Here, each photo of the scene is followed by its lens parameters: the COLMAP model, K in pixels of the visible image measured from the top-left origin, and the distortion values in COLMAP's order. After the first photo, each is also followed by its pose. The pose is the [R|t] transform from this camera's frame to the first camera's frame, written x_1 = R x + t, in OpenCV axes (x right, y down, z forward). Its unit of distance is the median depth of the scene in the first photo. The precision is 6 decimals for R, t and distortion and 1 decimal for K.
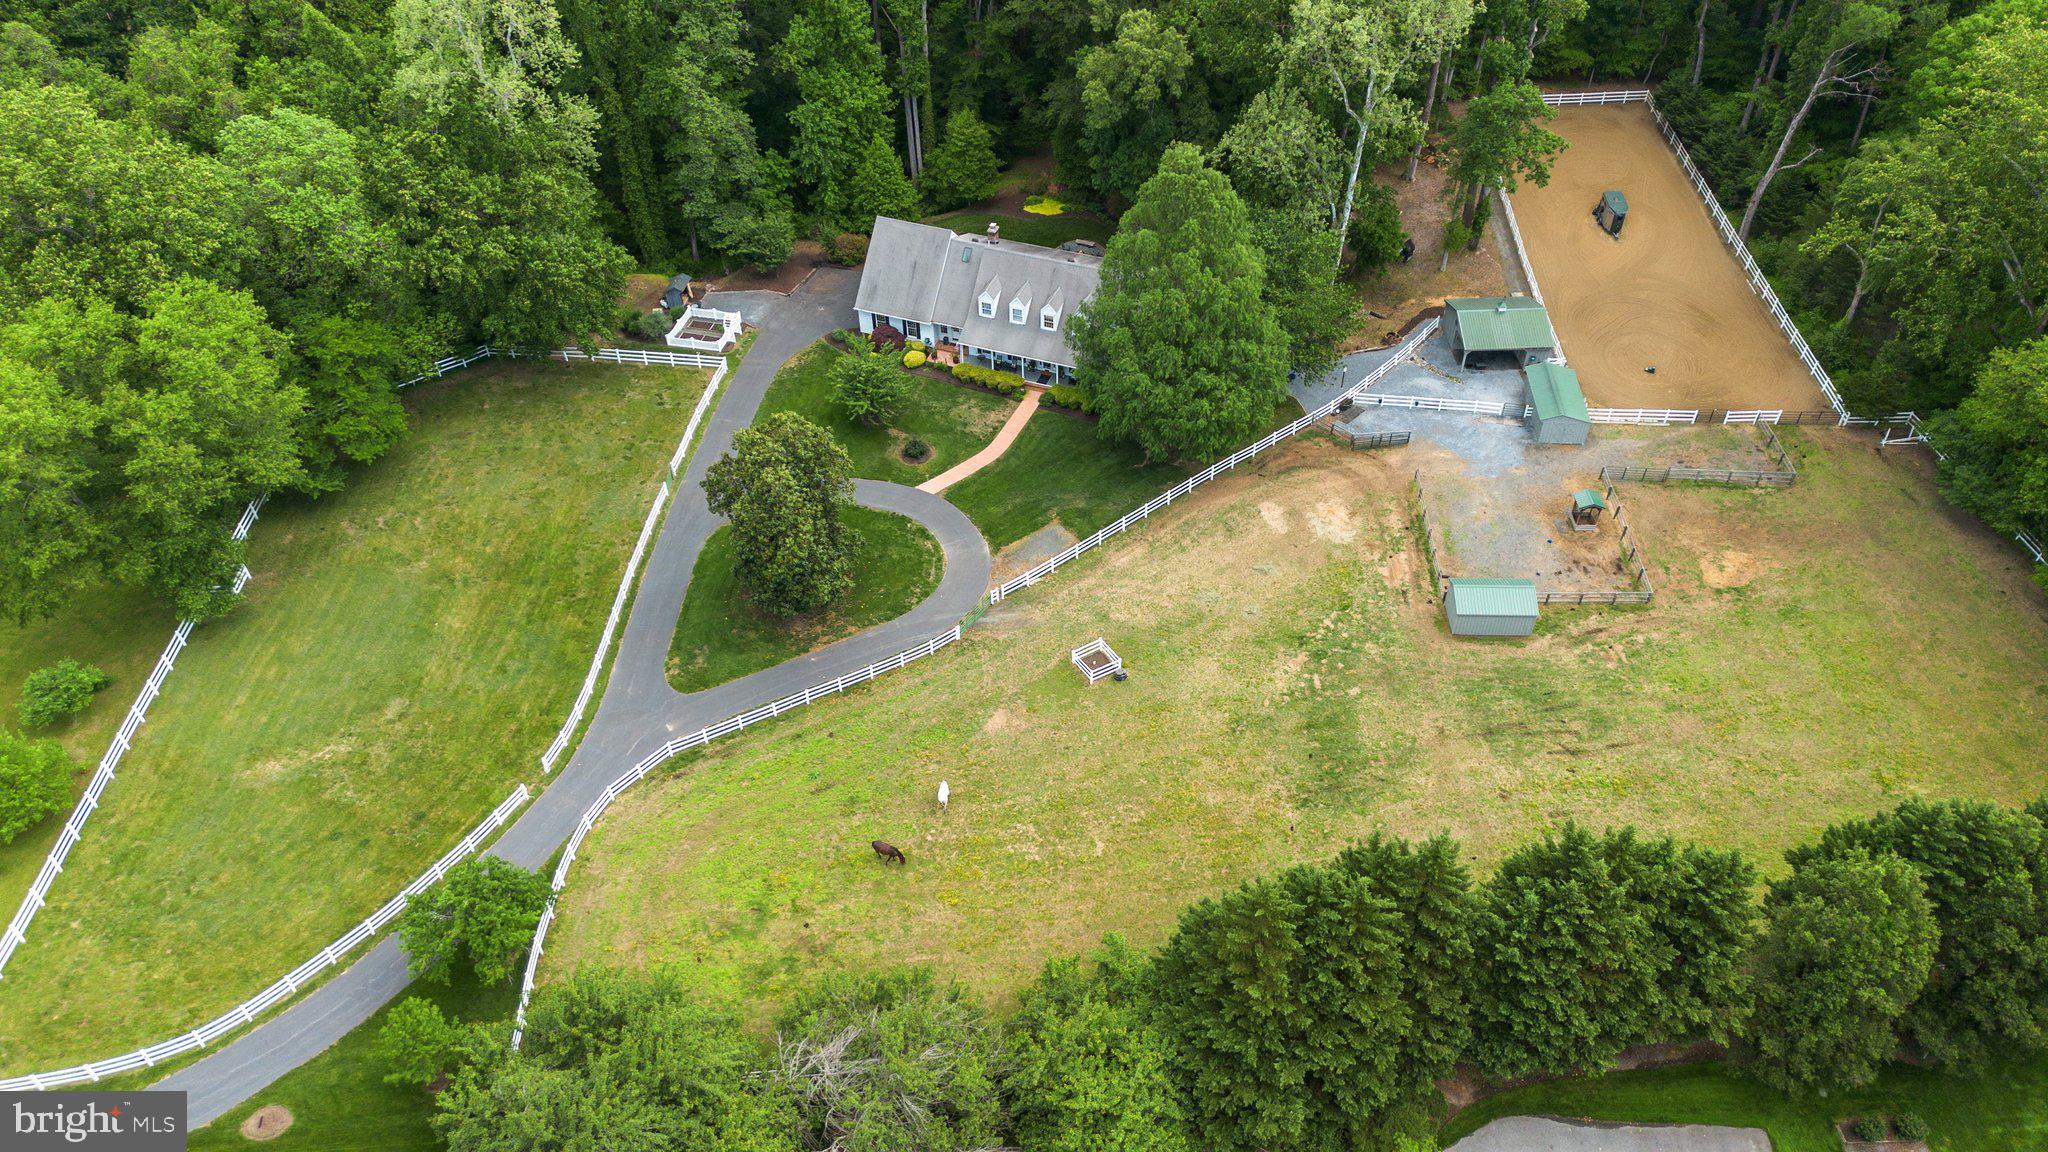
lens RADIAL K [[1447.0, 0, 1016.9], [0, 1447.0, 570.4], [0, 0, 1]] dist [0.074138, -0.075813]
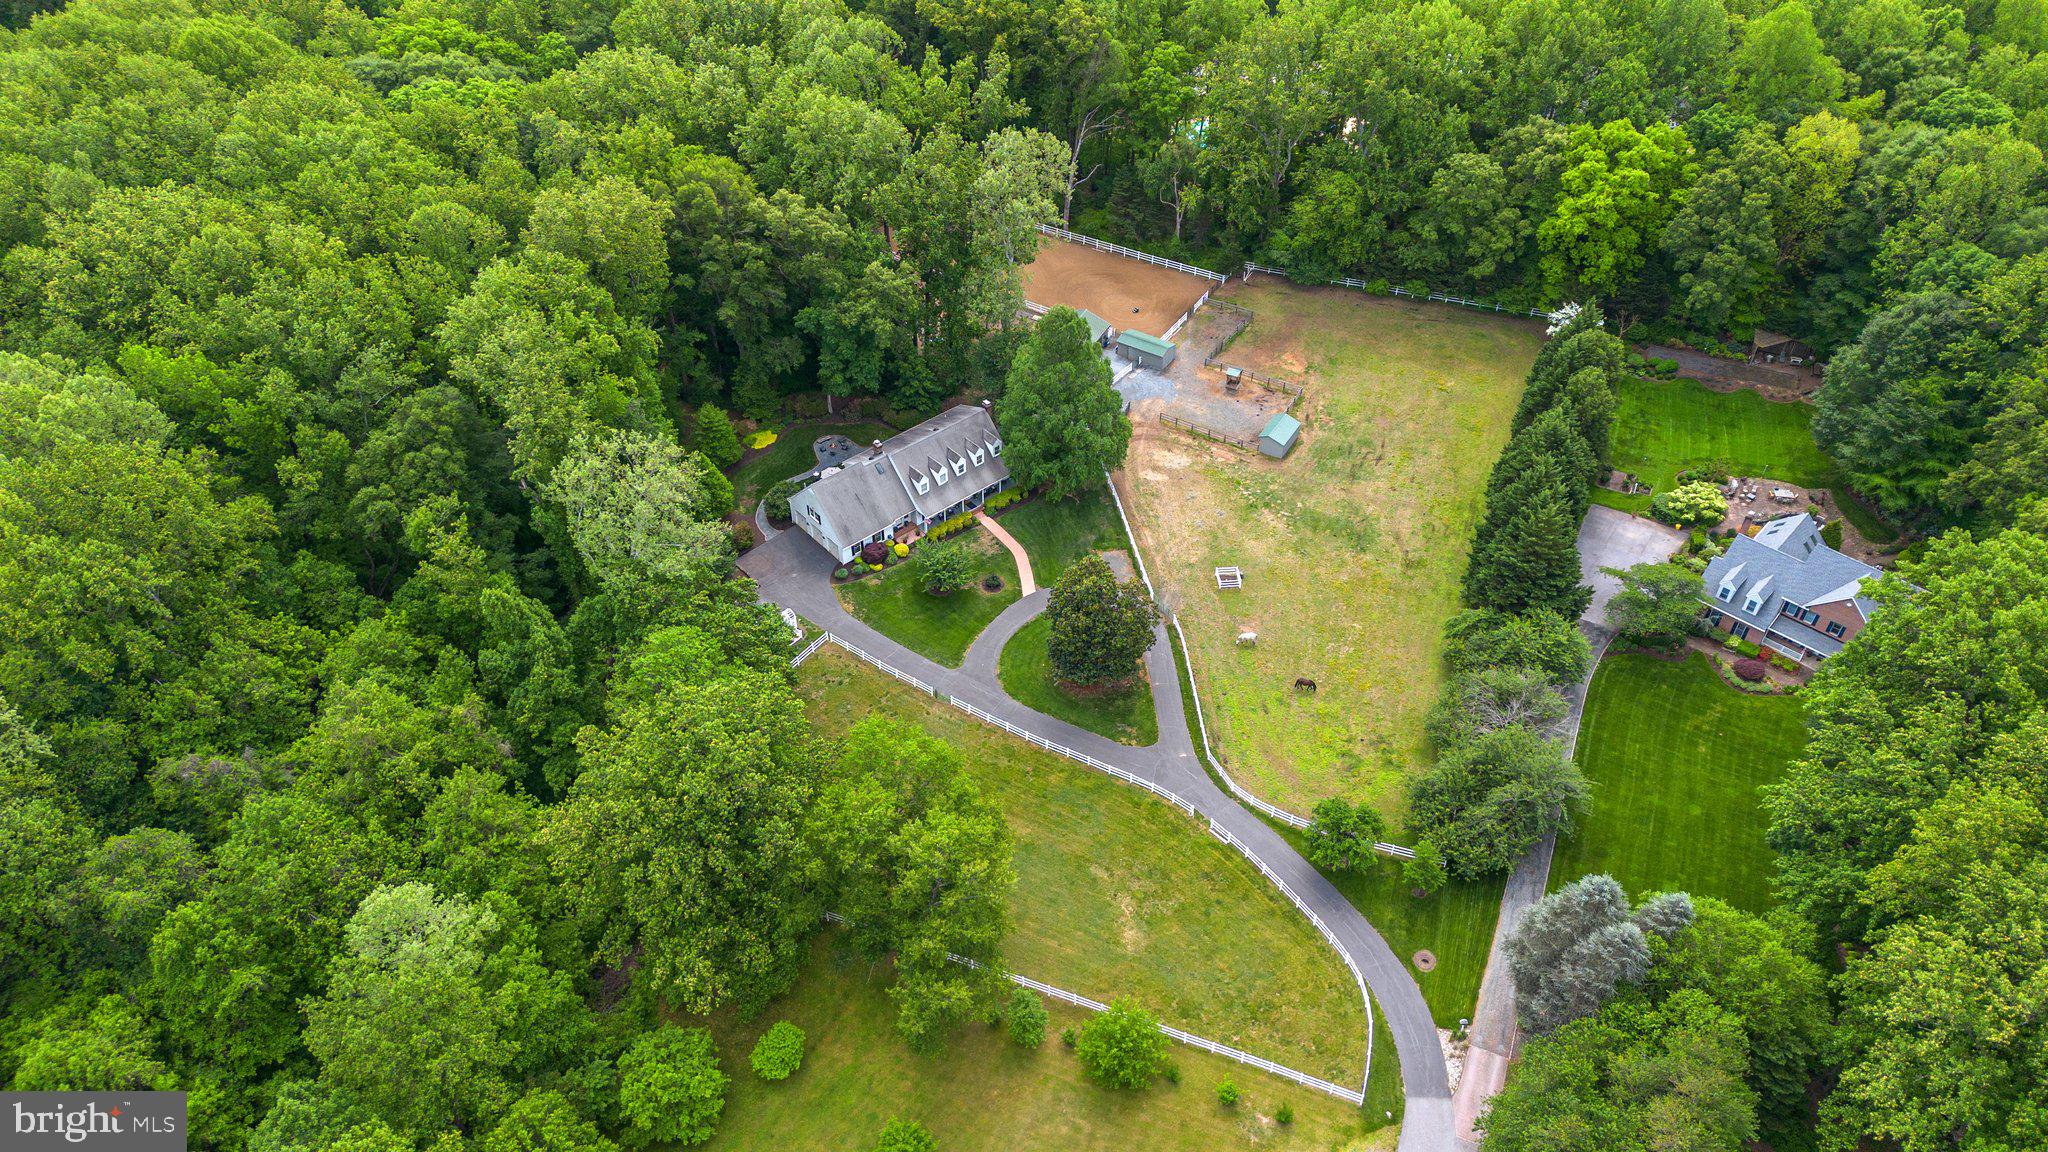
lens RADIAL K [[1451.0, 0, 1025.0], [0, 1451.0, 582.3], [0, 0, 1]] dist [0.096489, -0.192104]
pose [[0.473403, -0.579643, 0.663252, -1.068177], [0.599719, 0.763597, 0.239283, -0.433578], [-0.645157, 0.284487, 0.709112, -0.028020]]
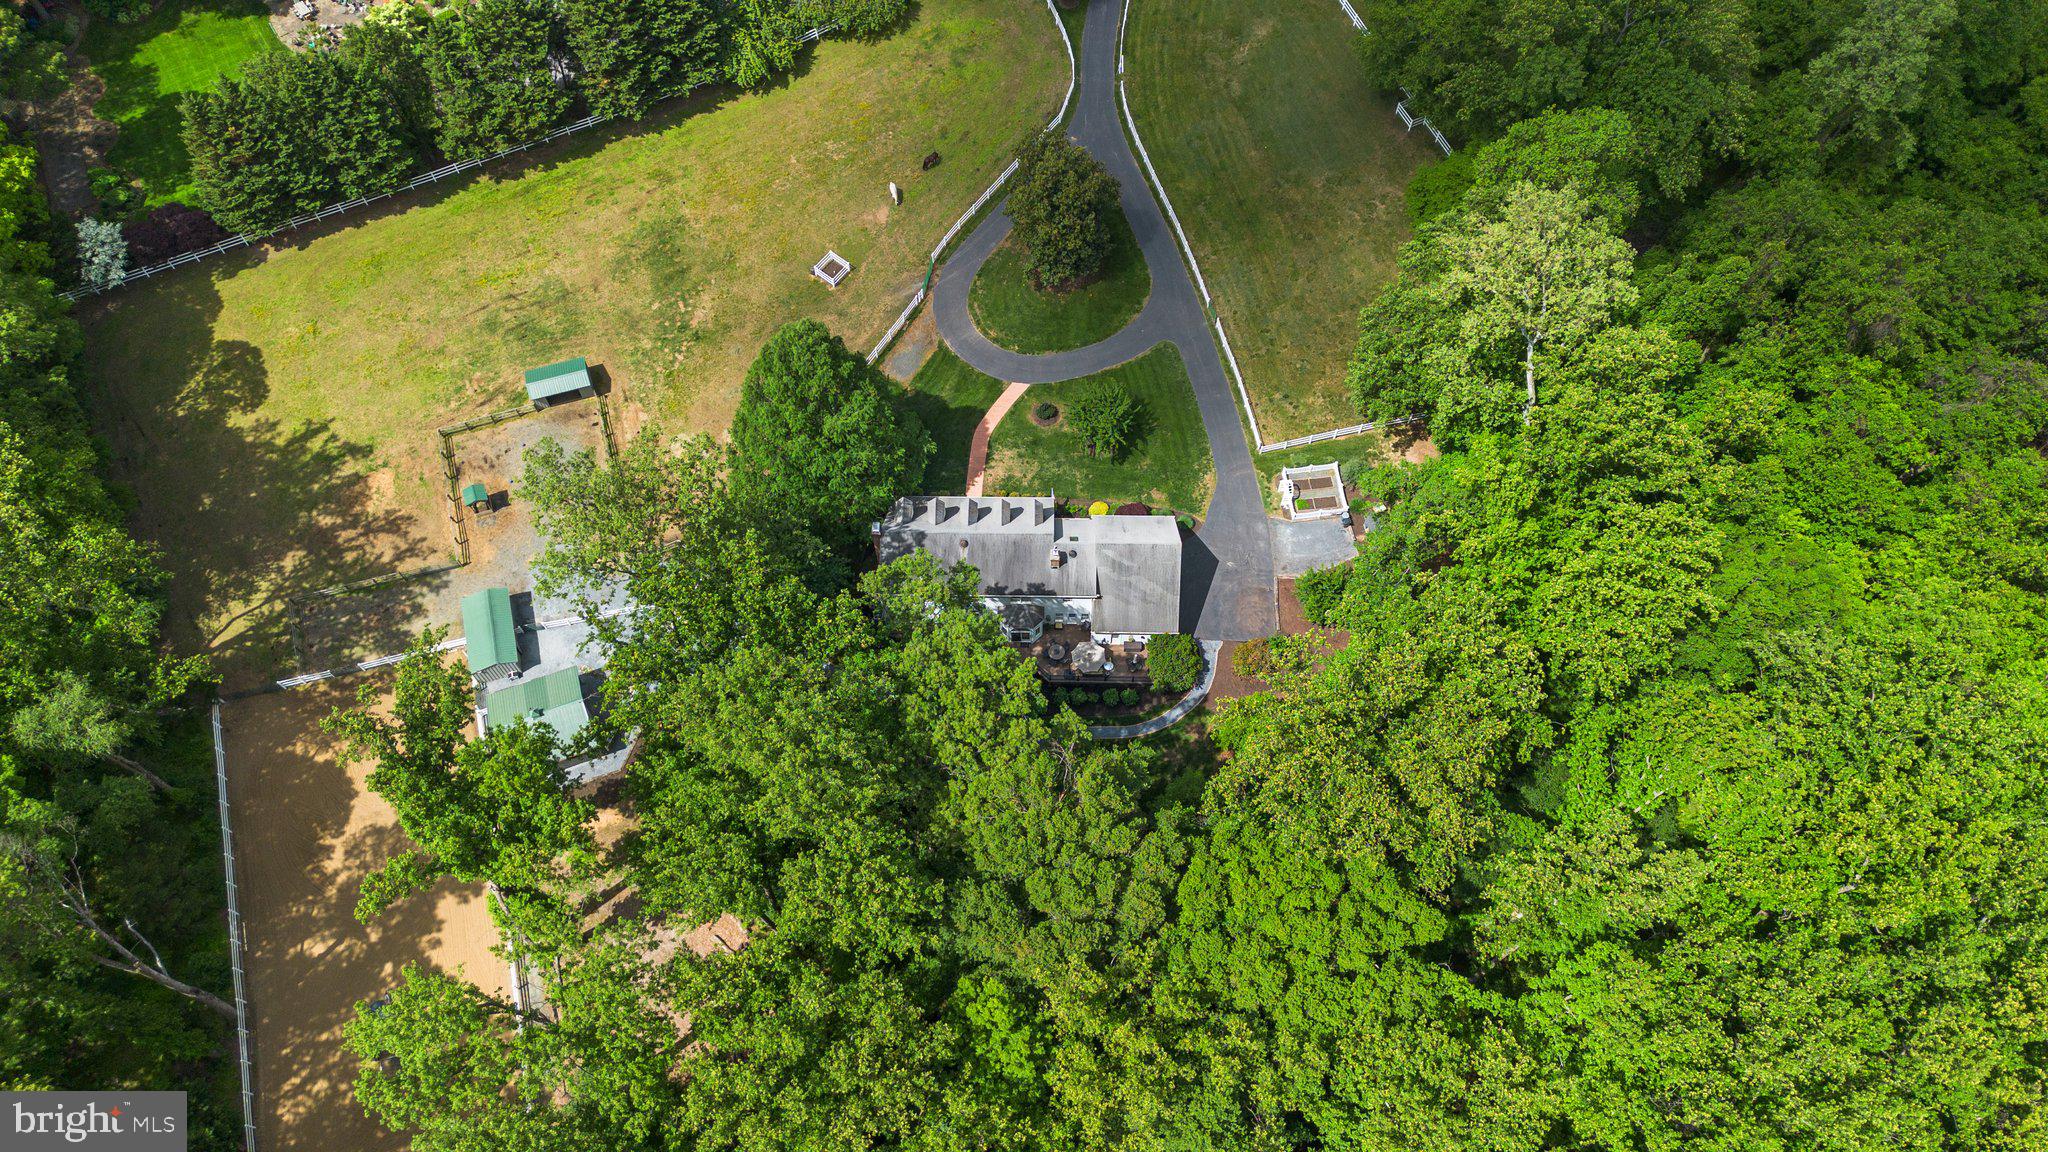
lens RADIAL K [[1459.4, 0, 1024.0], [0, 1459.4, 576.0], [0, 0, 1]] dist [0.077384, -0.093093]
pose [[-0.938212, 0.317433, -0.137822, 0.158693], [-0.217641, -0.231597, 0.948154, -1.306028], [0.269056, 0.919565, 0.286373, 0.839478]]
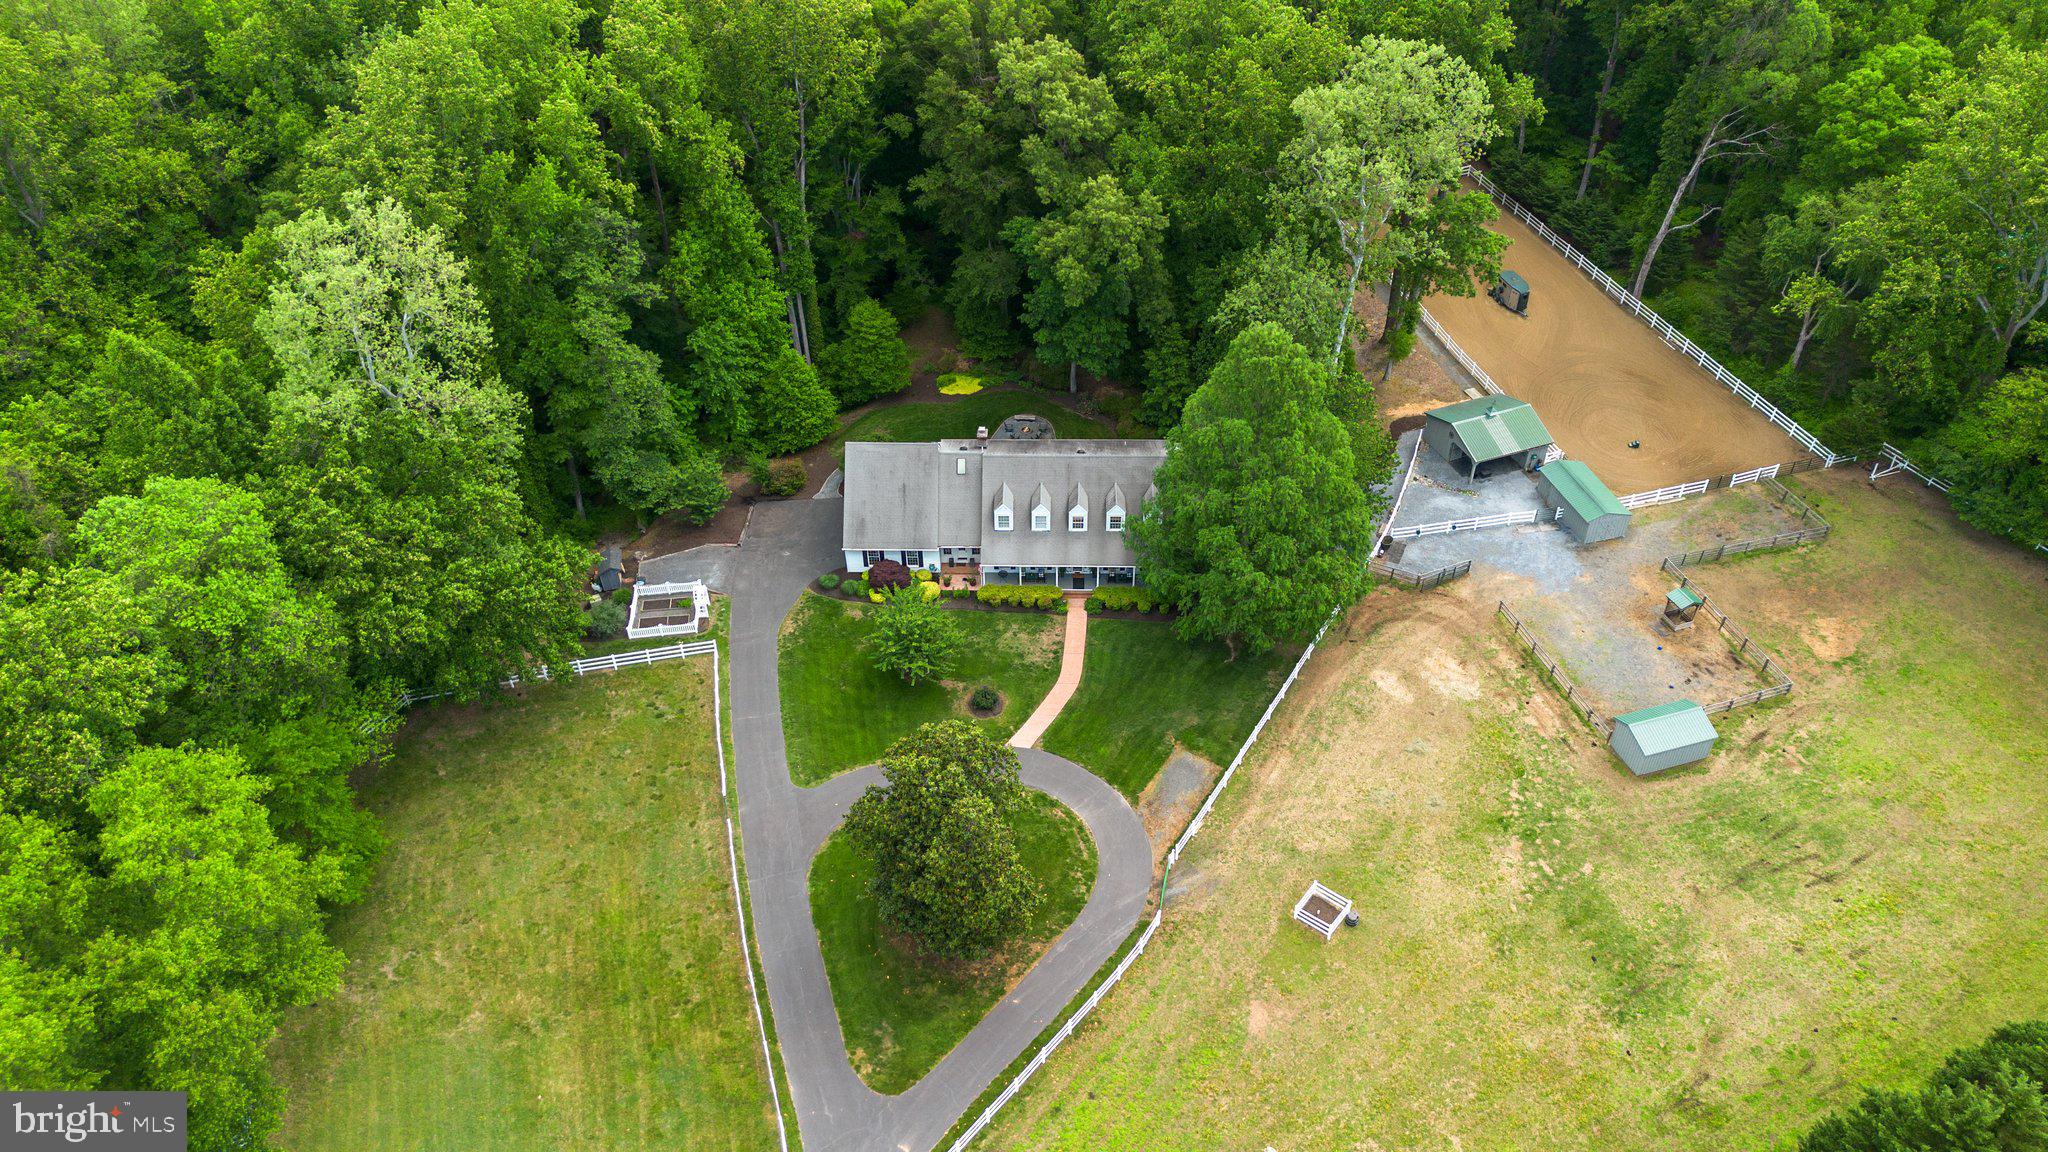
lens RADIAL K [[1447.0, 0, 1016.9], [0, 1447.0, 570.4], [0, 0, 1]] dist [0.074138, -0.075813]
pose [[0.943326, -0.214096, 0.253573, -0.274246], [0.226491, 0.973800, -0.020383, -0.147853], [-0.242566, 0.076660, 0.967101, 0.160352]]
